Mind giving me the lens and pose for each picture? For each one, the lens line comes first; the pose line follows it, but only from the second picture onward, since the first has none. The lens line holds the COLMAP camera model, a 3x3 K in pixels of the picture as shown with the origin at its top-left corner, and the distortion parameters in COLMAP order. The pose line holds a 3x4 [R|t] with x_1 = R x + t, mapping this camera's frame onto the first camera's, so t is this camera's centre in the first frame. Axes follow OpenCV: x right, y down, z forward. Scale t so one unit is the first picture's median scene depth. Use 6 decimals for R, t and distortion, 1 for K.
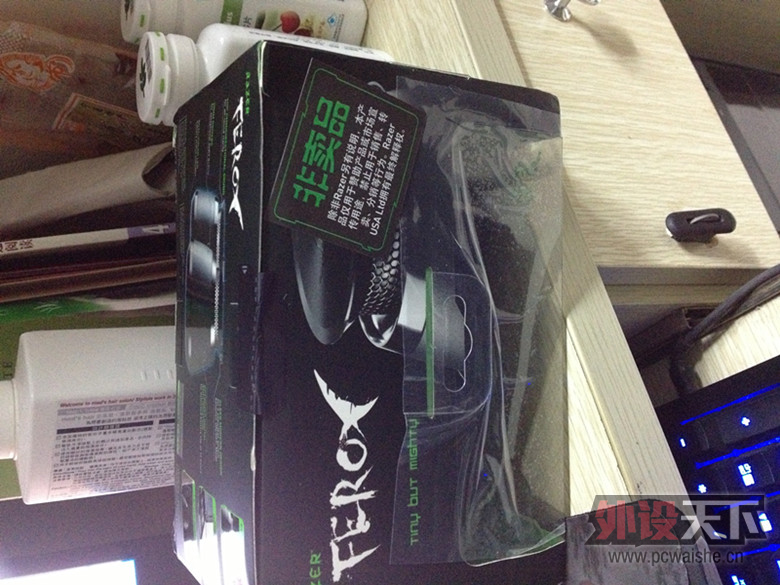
lens RADIAL K [[732.0, 0, 390.0], [0, 732.0, 292.5], [0, 0, 1]] dist [0.016568, -0.133689]
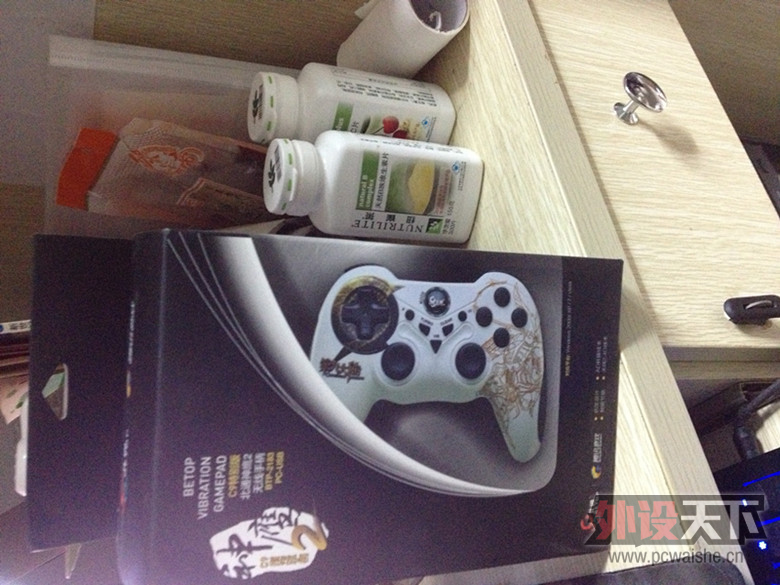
lens RADIAL K [[720.5, 0, 383.4], [0, 720.5, 287.0], [0, 0, 1]] dist [0.117418, -0.365788]
pose [[0.995987, 0.018860, -0.087489, -0.045272], [-0.024961, 0.997293, -0.069164, -0.032676], [0.085948, 0.071070, 0.993762, -0.148520]]
